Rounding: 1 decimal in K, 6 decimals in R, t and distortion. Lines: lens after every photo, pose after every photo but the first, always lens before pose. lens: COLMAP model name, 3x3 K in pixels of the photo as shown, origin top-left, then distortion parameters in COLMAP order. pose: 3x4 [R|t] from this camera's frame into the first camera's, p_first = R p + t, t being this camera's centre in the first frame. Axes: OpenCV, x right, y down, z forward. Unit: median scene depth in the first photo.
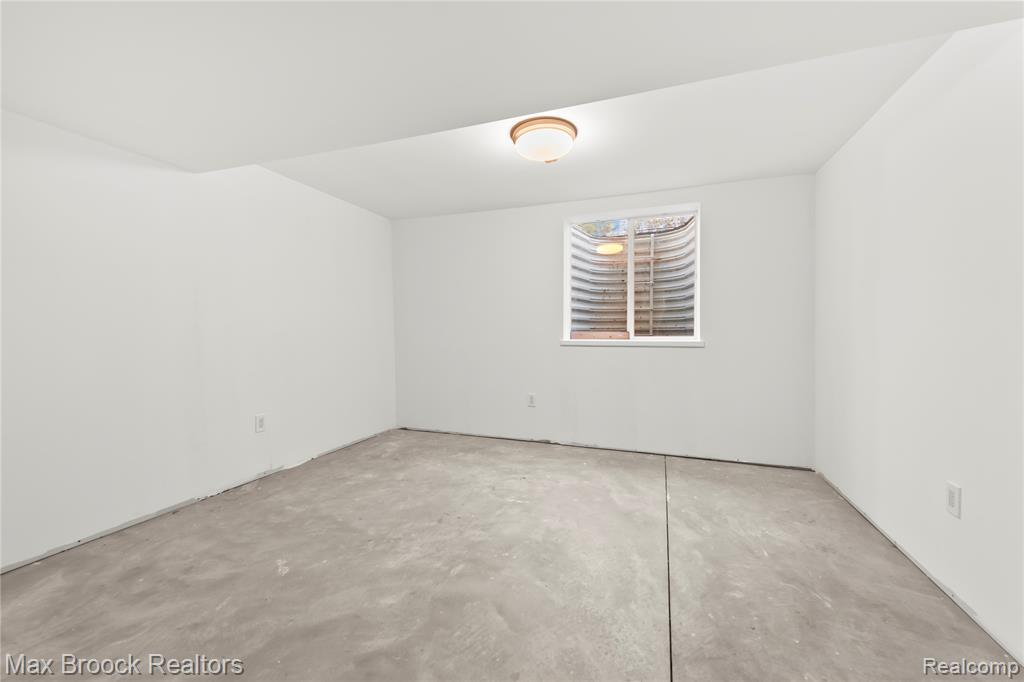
lens RADIAL K [[406.7, 0, 512.3], [0, 406.7, 338.1], [0, 0, 1]] dist [0.014702, -0.001785]
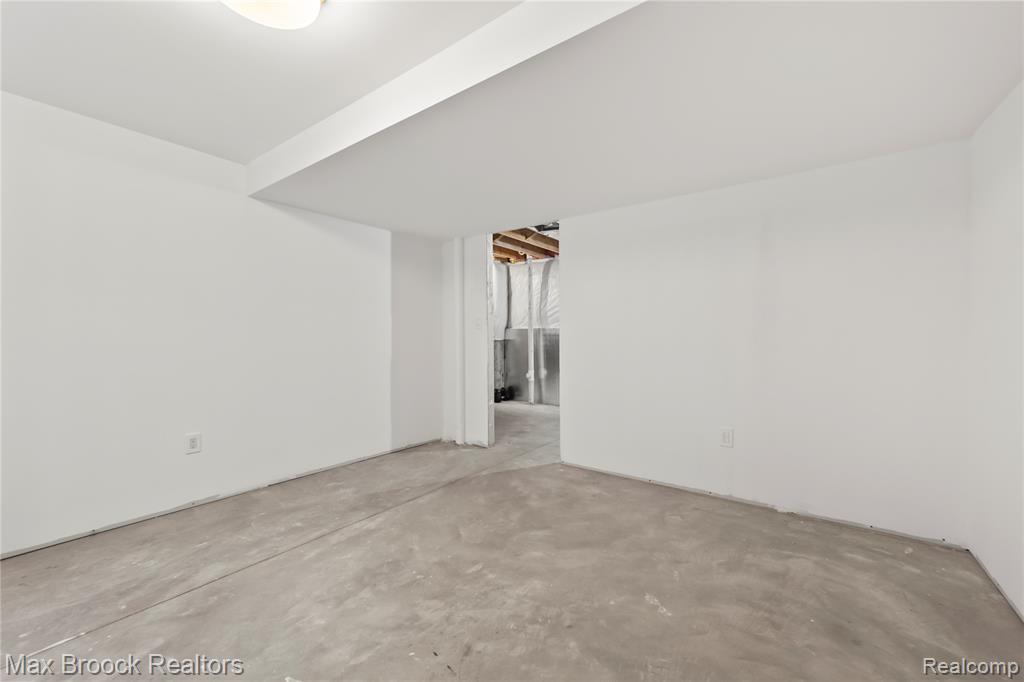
lens RADIAL K [[406.7, 0, 512.6], [0, 406.7, 338.4], [0, 0, 1]] dist [0.014702, -0.001785]
pose [[-0.957627, 0.001800, 0.288005, -0.495097], [0.007988, 0.999762, 0.020312, -0.034470], [-0.287900, 0.021752, -0.957413, 1.839811]]
